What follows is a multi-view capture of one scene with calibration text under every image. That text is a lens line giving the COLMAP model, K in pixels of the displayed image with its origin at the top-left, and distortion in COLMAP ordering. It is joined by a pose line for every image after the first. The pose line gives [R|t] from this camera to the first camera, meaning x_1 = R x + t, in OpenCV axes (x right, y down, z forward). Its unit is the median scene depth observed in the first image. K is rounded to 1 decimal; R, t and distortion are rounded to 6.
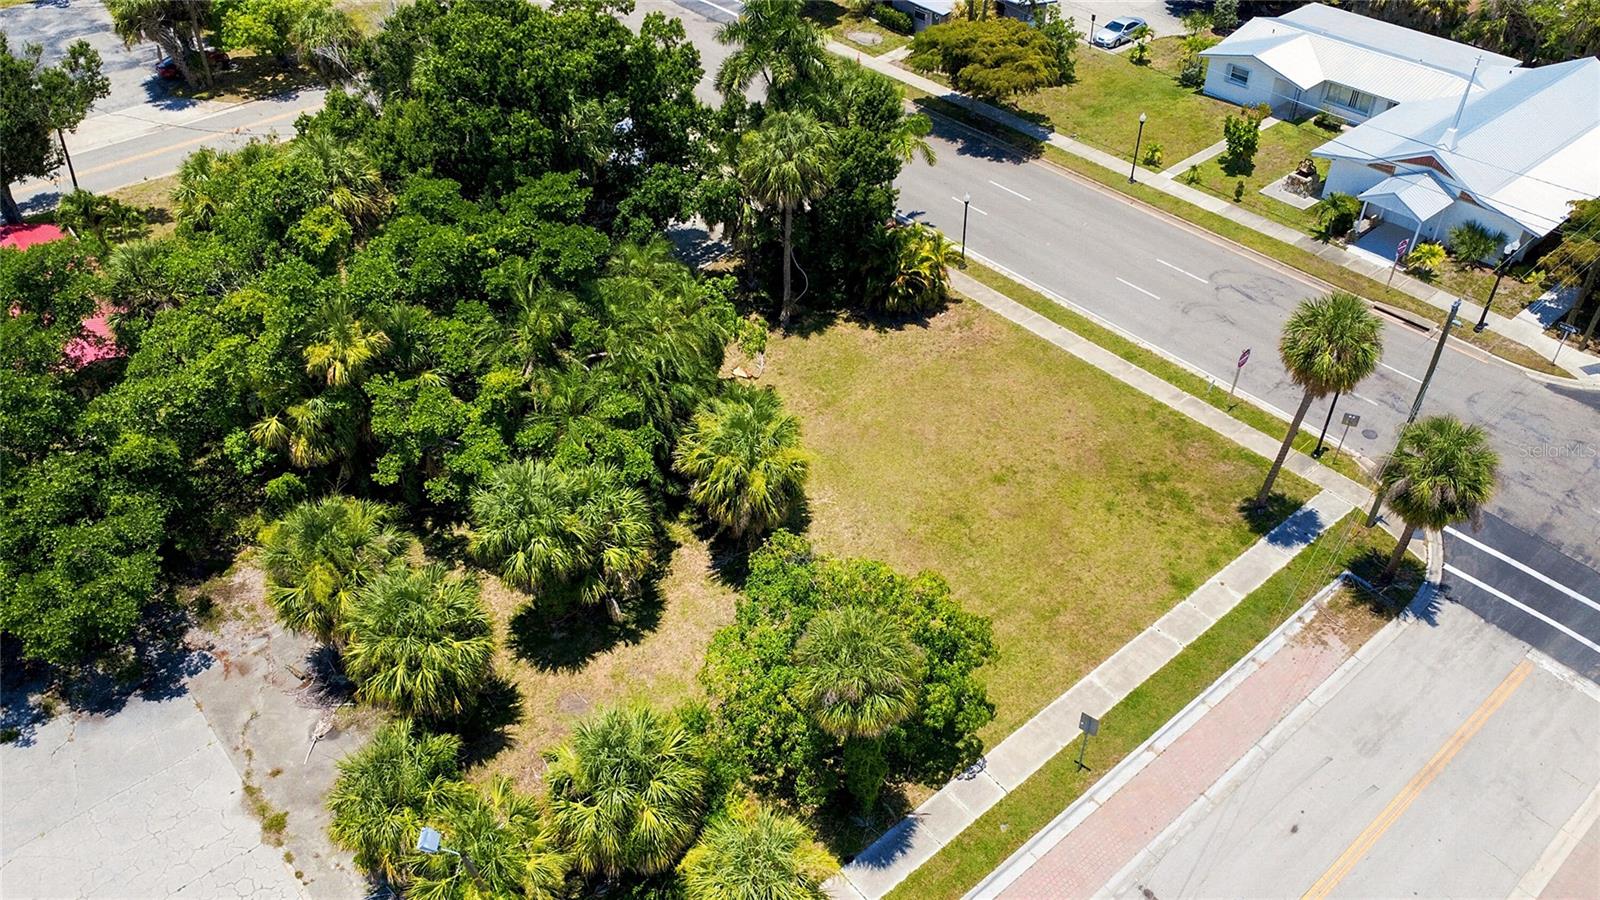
lens RADIAL K [[1204.5, 0, 799.8], [0, 1204.5, 449.6], [0, 0, 1]] dist [0.001093, -0.000173]
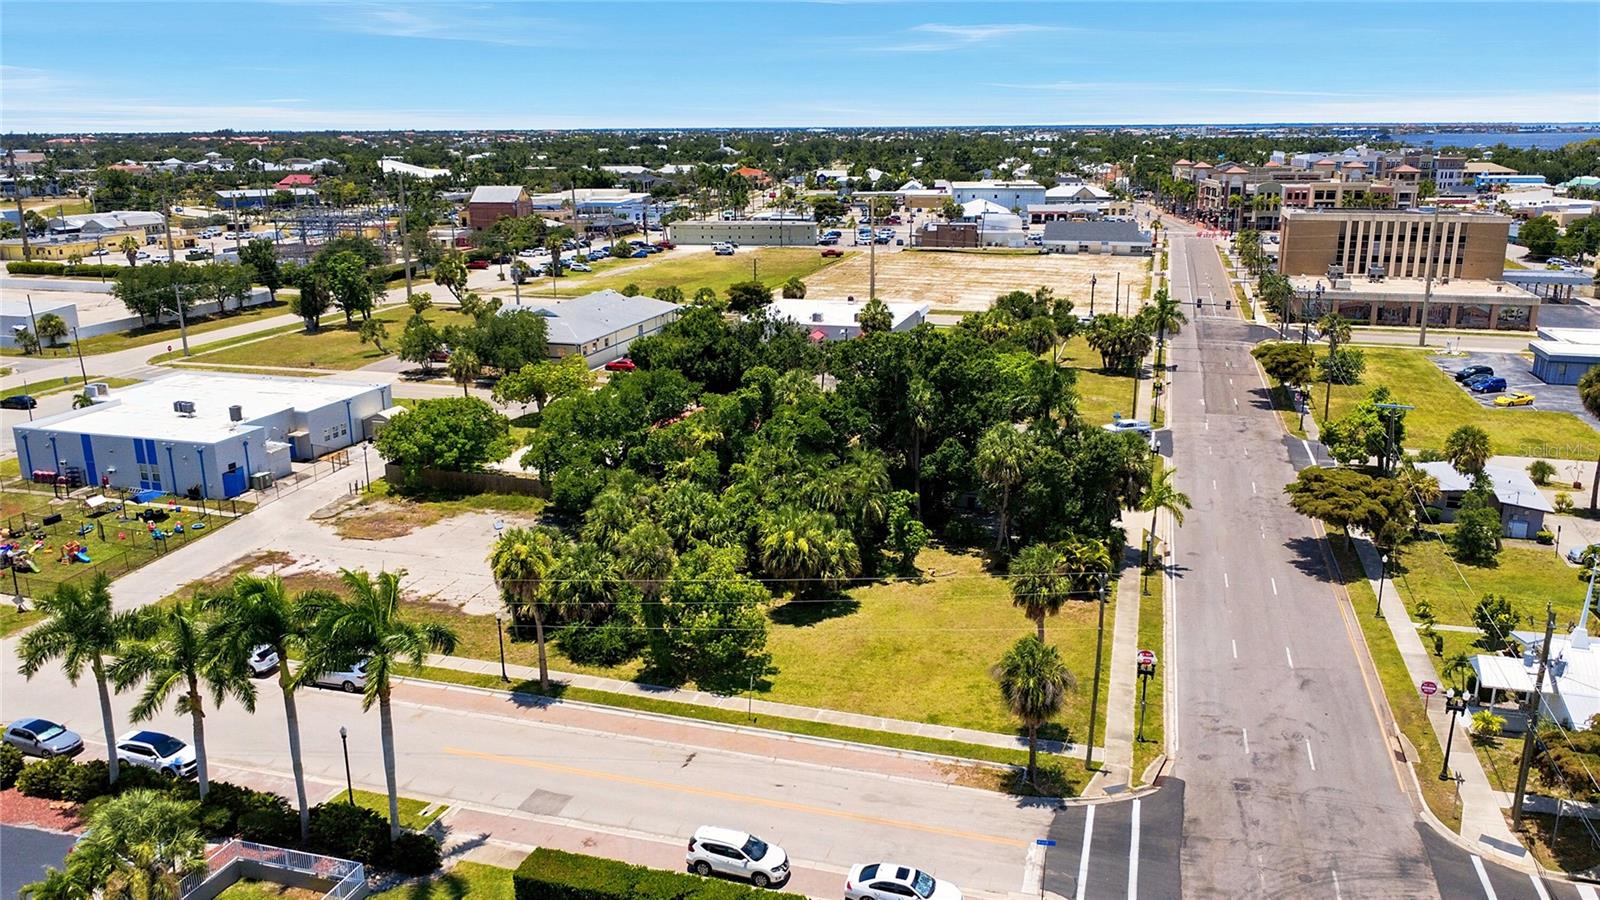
lens RADIAL K [[1204.5, 0, 801.2], [0, 1204.5, 459.8], [0, 0, 1]] dist [0.001093, -0.000173]
pose [[0.543797, 0.233102, -0.806194, 1.211142], [-0.530745, 0.839663, -0.115221, 0.093498], [0.650072, 0.490541, 0.580324, -0.080677]]
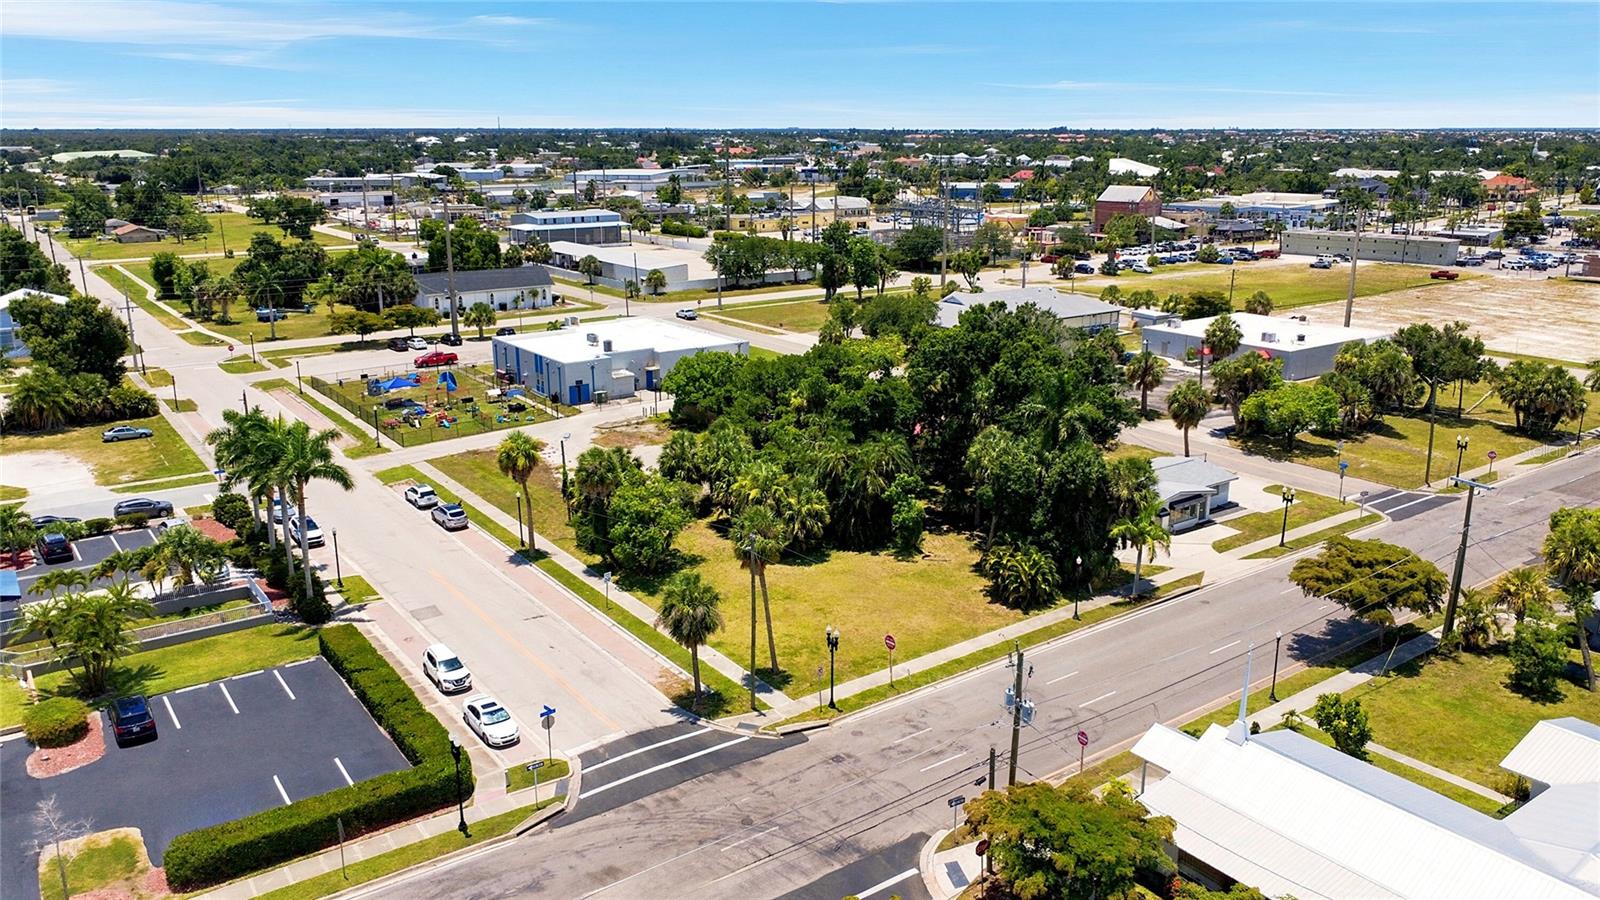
lens RADIAL K [[1204.5, 0, 794.5], [0, 1204.5, 452.2], [0, 0, 1]] dist [0.001093, -0.000173]
pose [[-0.082095, 0.271827, -0.958838, 1.702108], [-0.627814, 0.733092, 0.261582, -0.545941], [0.774022, 0.623447, 0.110473, 0.670990]]
